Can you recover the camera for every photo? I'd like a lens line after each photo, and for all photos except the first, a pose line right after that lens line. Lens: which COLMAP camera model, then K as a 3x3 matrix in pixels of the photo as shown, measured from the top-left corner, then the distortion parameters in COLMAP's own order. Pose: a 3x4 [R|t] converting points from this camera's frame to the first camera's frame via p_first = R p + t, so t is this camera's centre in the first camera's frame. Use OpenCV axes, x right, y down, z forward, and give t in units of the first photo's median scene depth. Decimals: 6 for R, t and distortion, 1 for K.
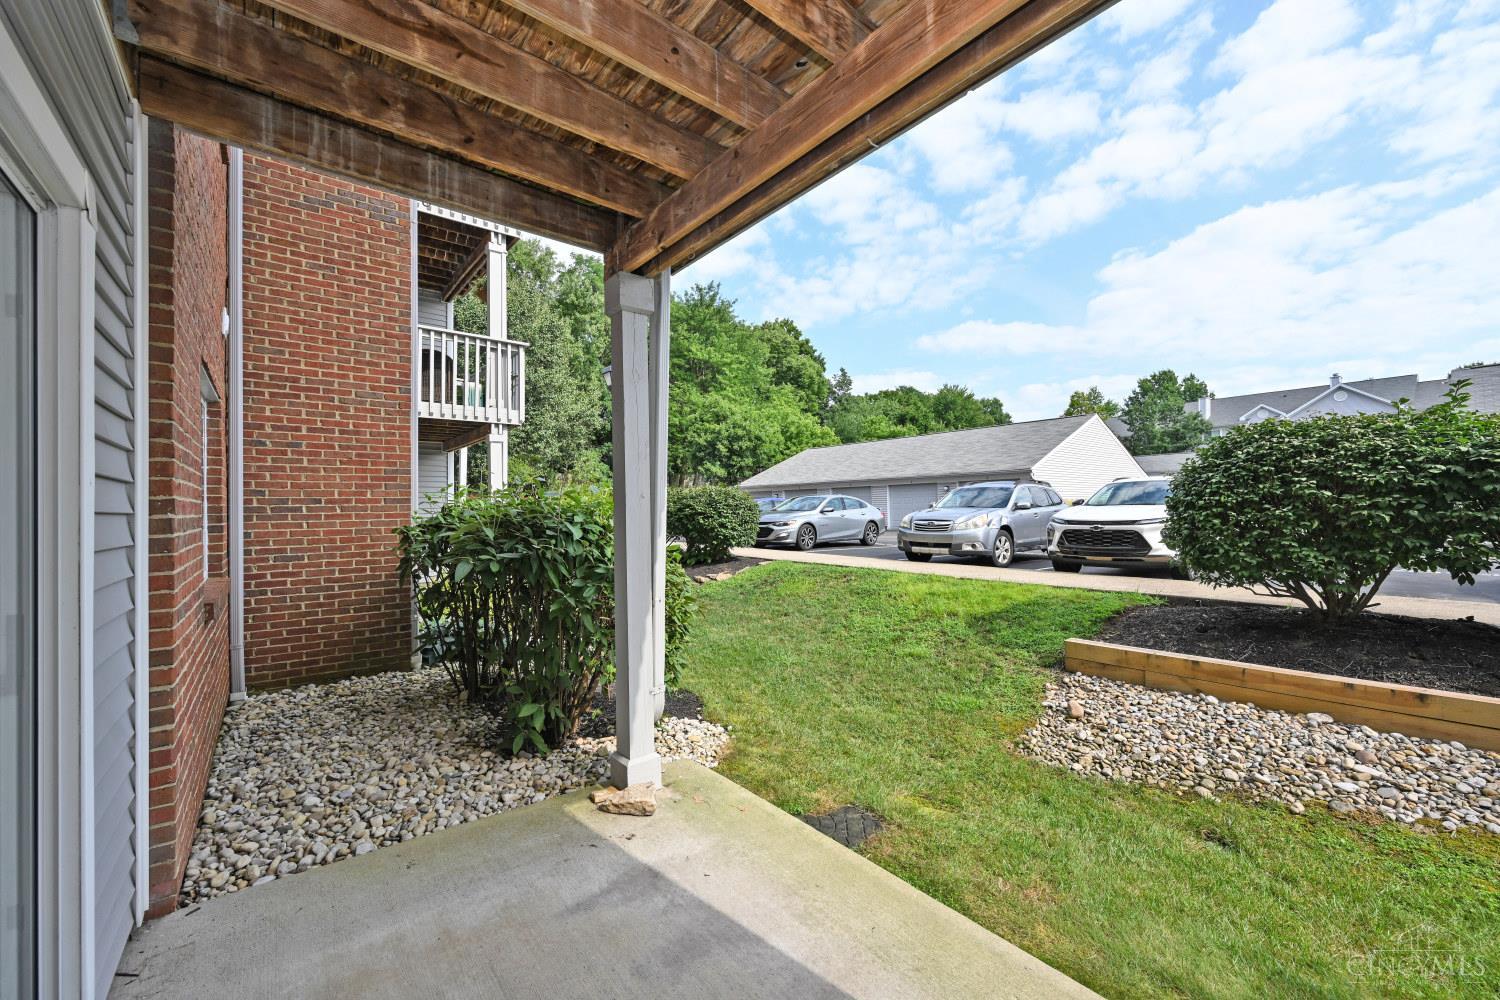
lens RADIAL K [[587.5, 0, 753.6], [0, 587.5, 502.7], [0, 0, 1]] dist [-0.001322, 0.000074]
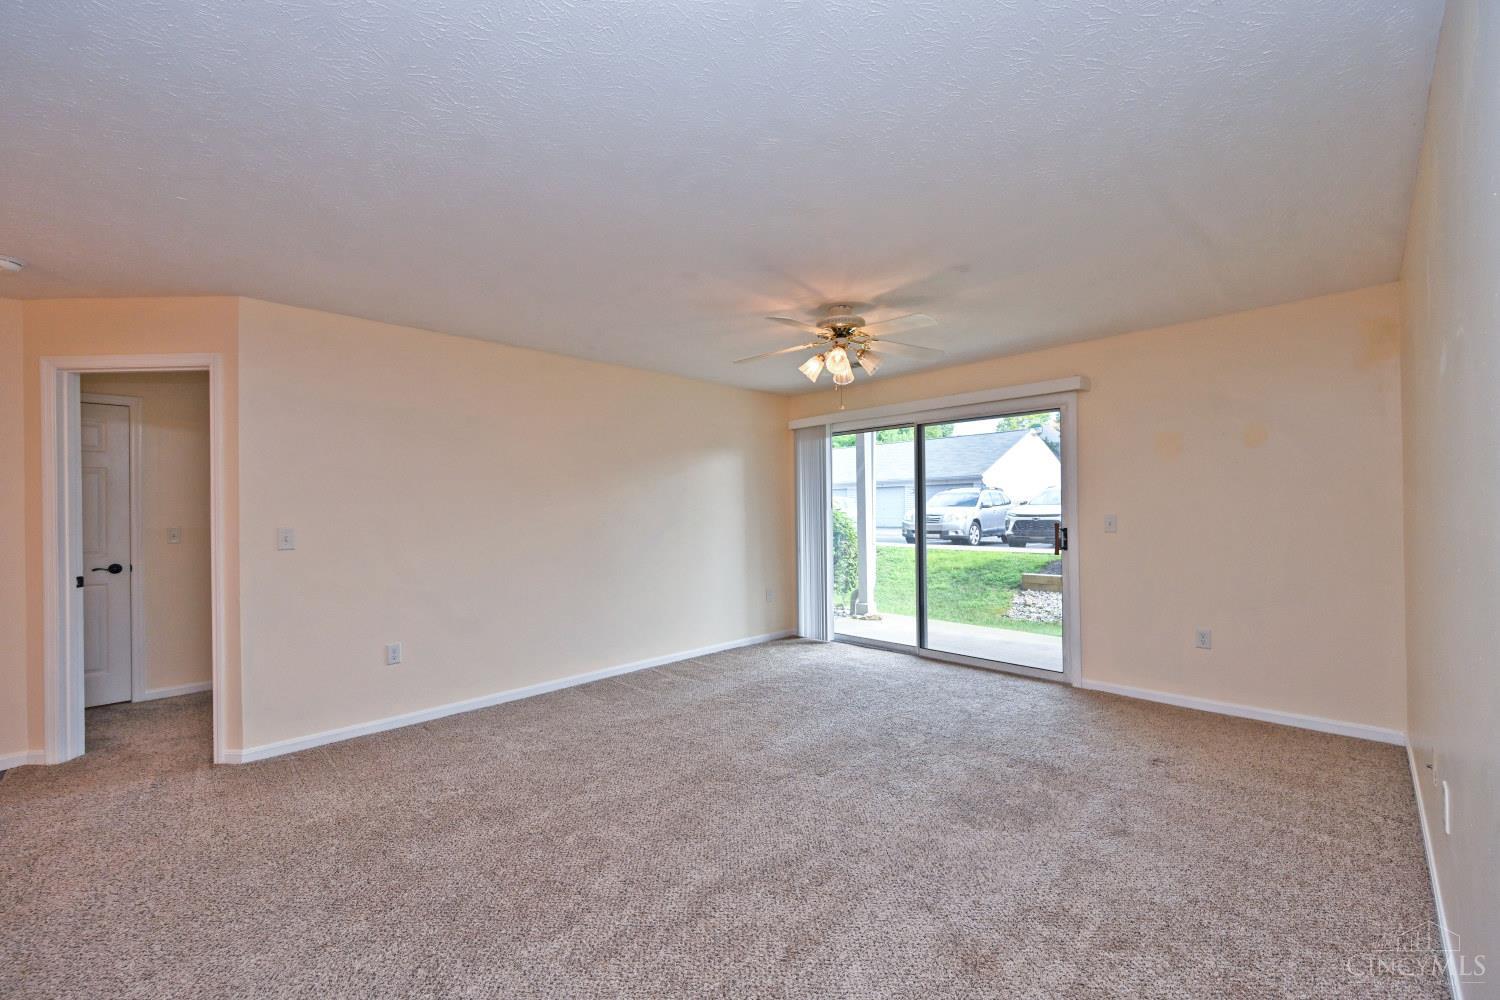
lens RADIAL K [[612.6, 0, 751.4], [0, 612.6, 508.5], [0, 0, 1]] dist [-0.000892, -0.000082]
pose [[0.994873, 0.000358, 0.101128, -0.519108], [-0.001385, 0.999948, 0.010087, -0.002213], [-0.101119, -0.010176, 0.994822, -0.847709]]
